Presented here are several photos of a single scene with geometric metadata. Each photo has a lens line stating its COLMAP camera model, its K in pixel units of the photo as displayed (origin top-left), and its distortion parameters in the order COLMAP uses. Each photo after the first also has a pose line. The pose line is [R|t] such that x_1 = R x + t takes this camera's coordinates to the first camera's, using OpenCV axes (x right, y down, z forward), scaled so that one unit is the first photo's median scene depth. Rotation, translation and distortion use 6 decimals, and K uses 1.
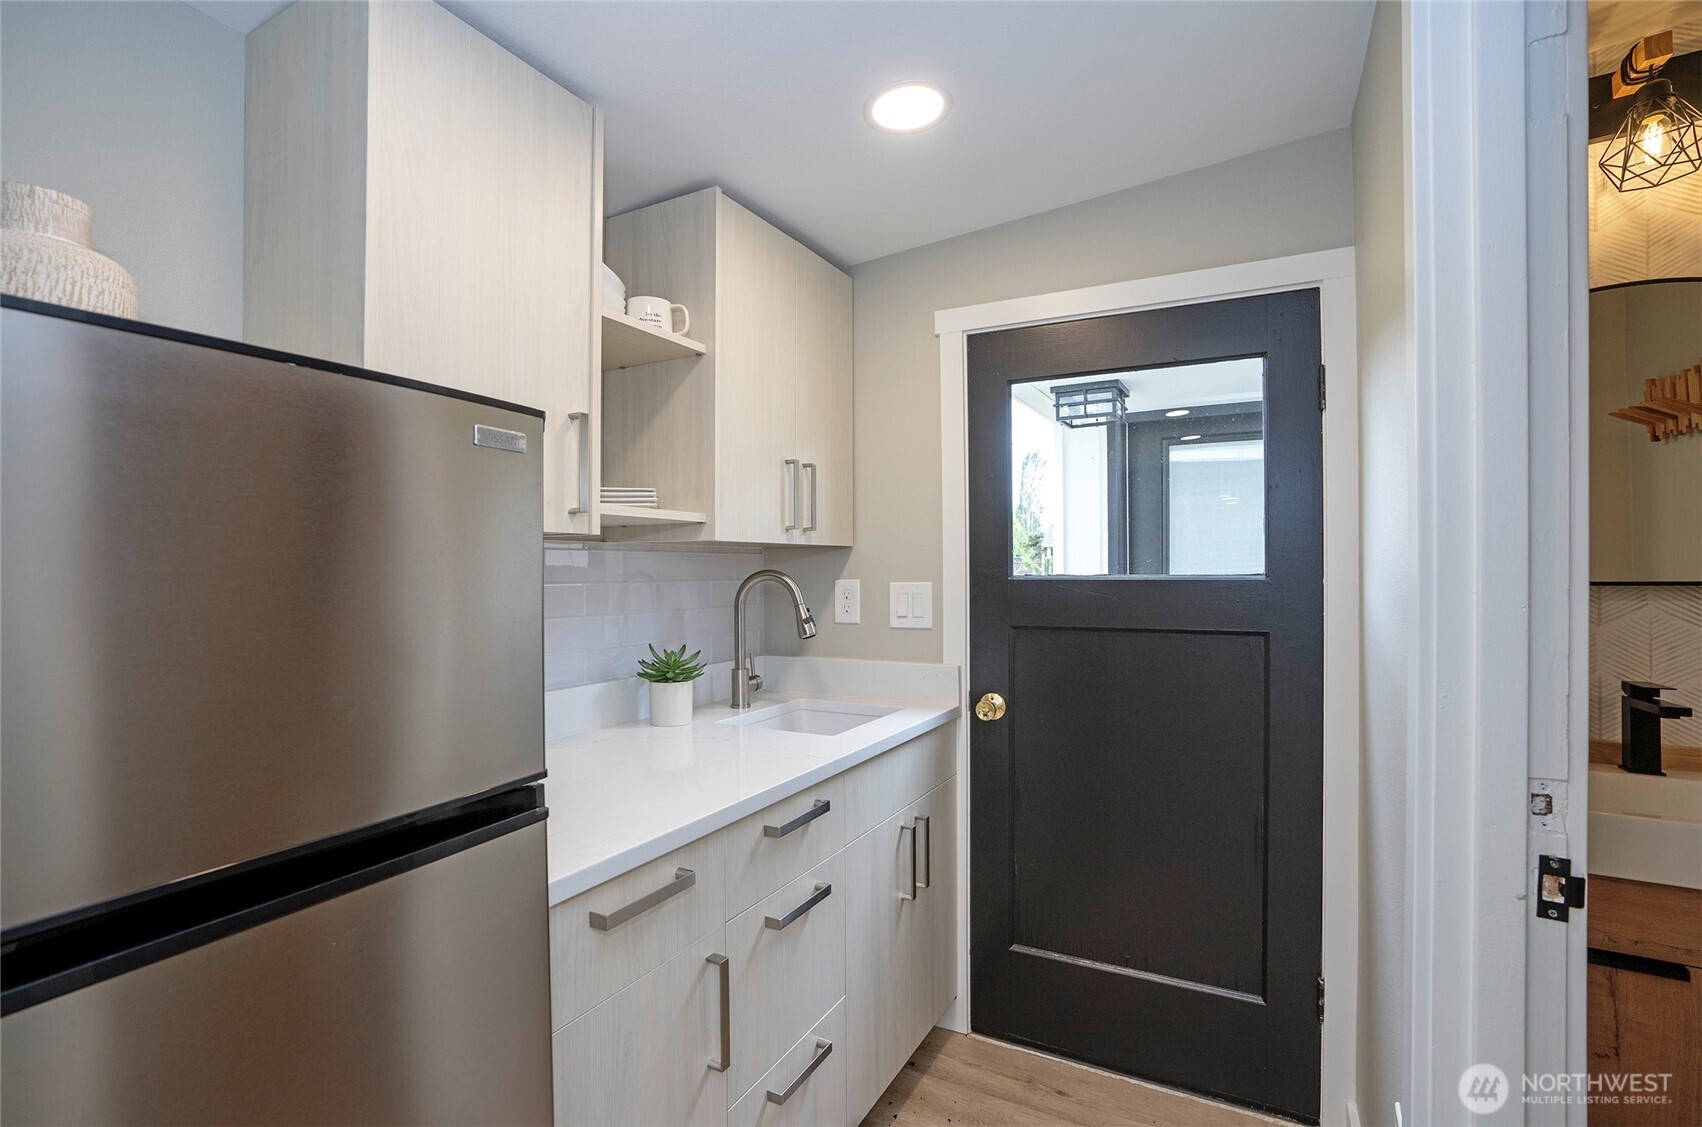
lens RADIAL K [[799.3, 0, 847.7], [0, 799.3, 563.2], [0, 0, 1]] dist [-0.039113, 0.002762]
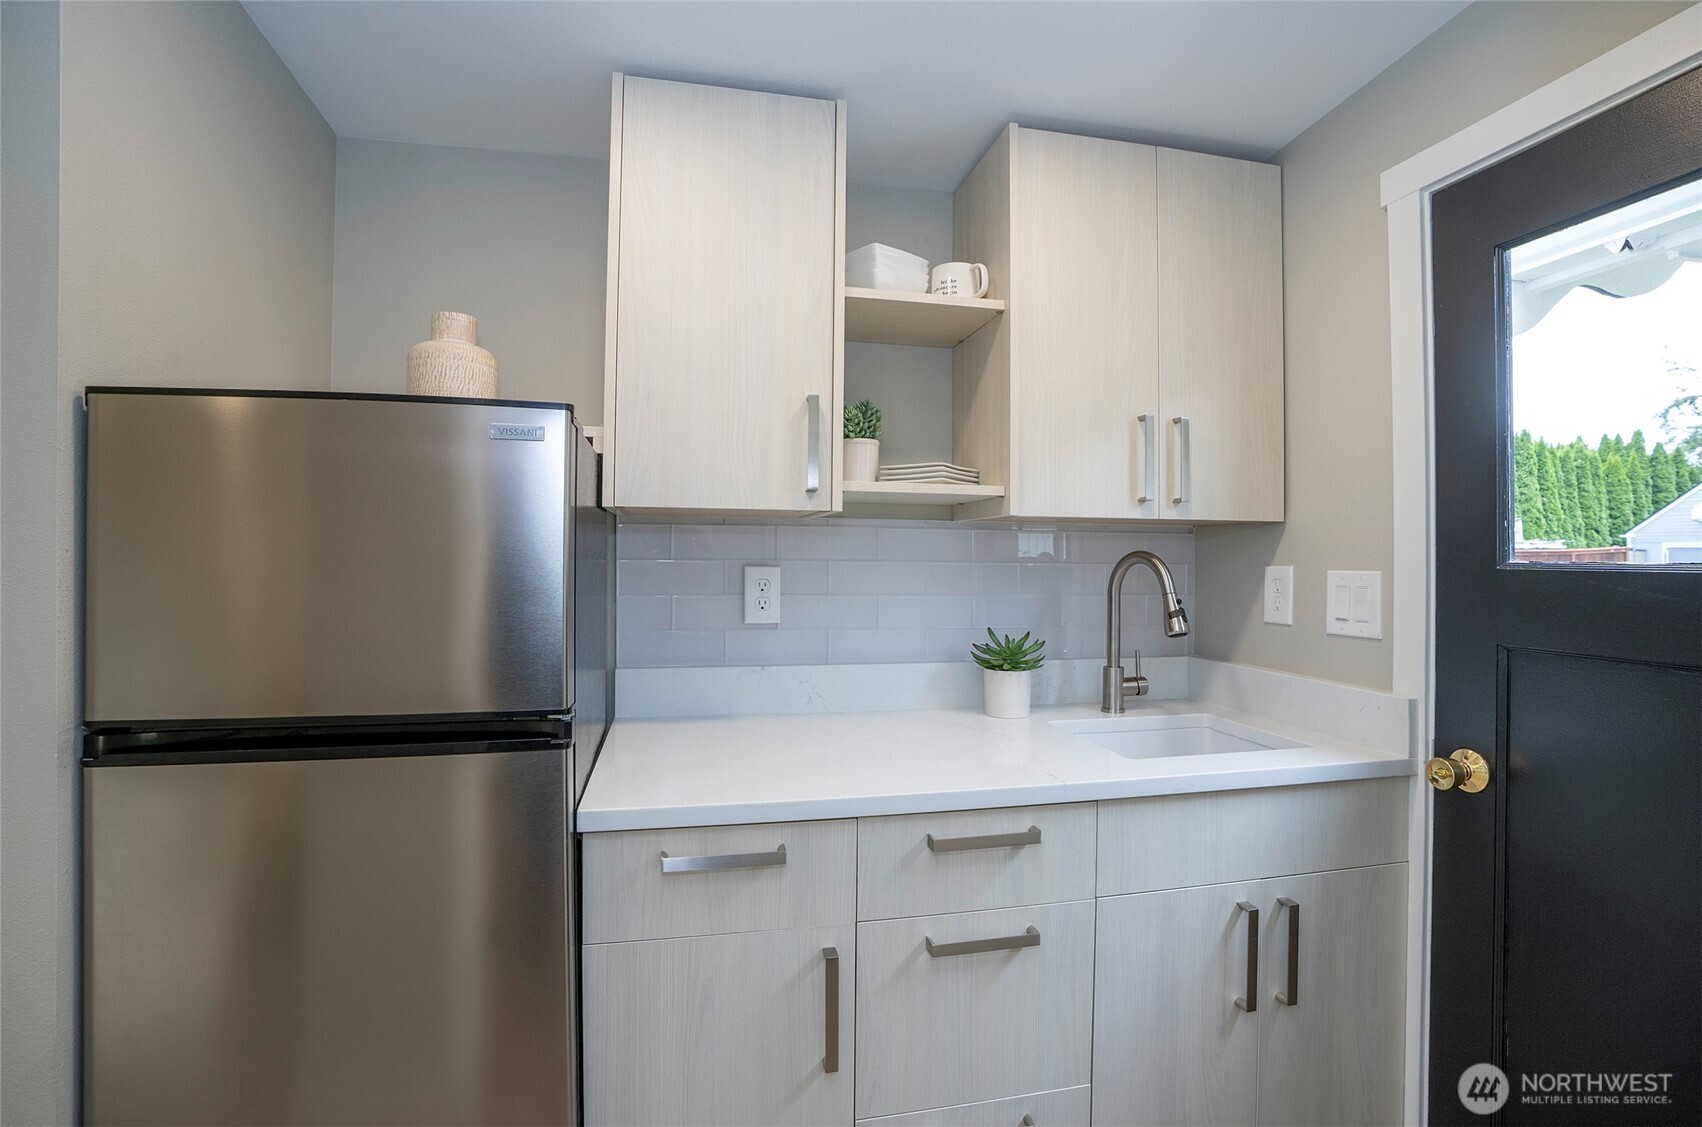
lens RADIAL K [[799.3, 0, 852.3], [0, 799.3, 549.1], [0, 0, 1]] dist [-0.039113, 0.002762]
pose [[0.653131, 0.000648, -0.757245, 0.336917], [-0.007648, 0.999954, -0.005740, 0.013388], [0.757206, 0.009541, 0.653106, 0.236540]]
